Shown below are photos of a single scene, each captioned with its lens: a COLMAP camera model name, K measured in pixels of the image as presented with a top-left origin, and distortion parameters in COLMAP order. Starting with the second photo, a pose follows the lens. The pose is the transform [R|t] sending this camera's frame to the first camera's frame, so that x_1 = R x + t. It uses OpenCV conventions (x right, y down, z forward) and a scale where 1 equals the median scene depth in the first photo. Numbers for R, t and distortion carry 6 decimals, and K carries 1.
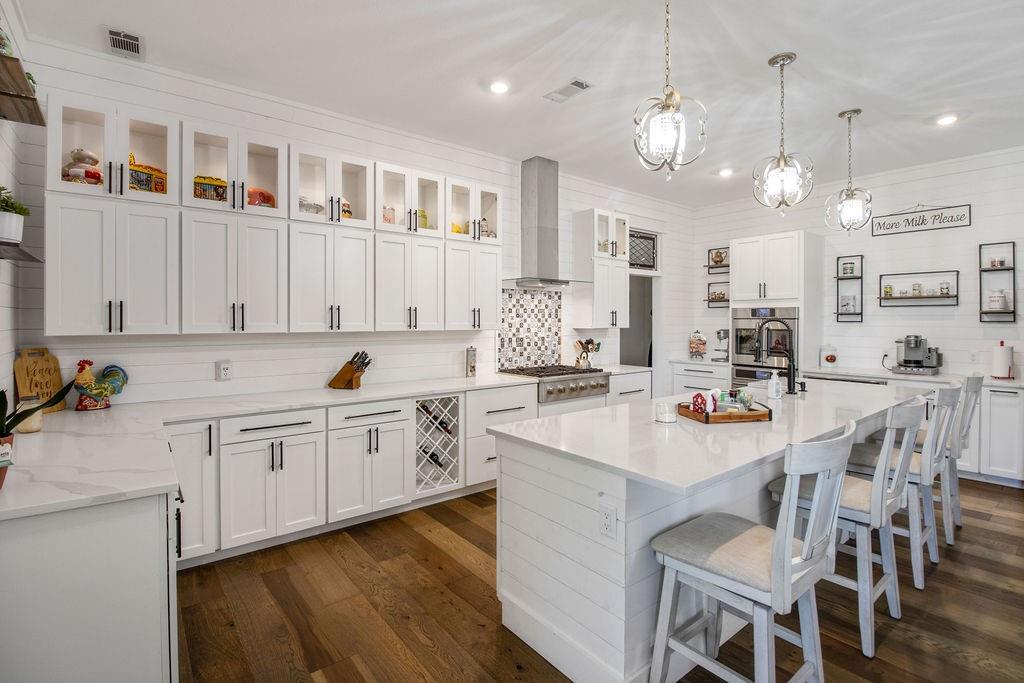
lens RADIAL K [[480.2, 0, 509.7], [0, 480.2, 325.3], [0, 0, 1]] dist [-0.008983, -0.003158]
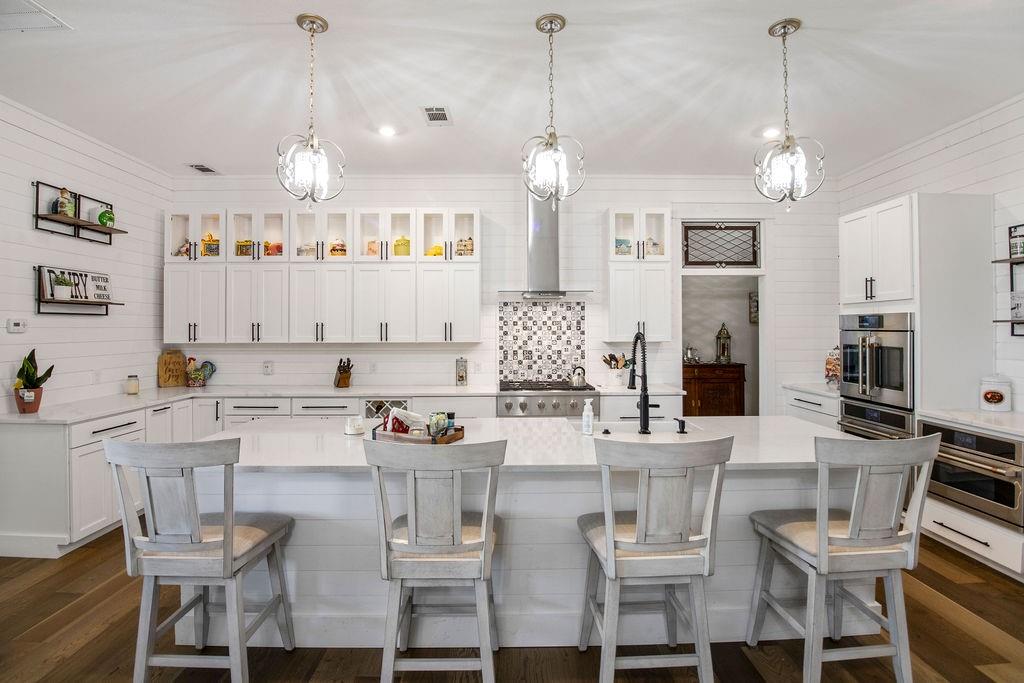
lens RADIAL K [[480.2, 0, 499.7], [0, 480.2, 317.0], [0, 0, 1]] dist [-0.008983, -0.003158]
pose [[0.790731, -0.017058, -0.611926, 0.593008], [-0.002662, 0.999506, -0.031302, -0.012229], [0.612158, 0.026380, 0.790295, 0.179501]]
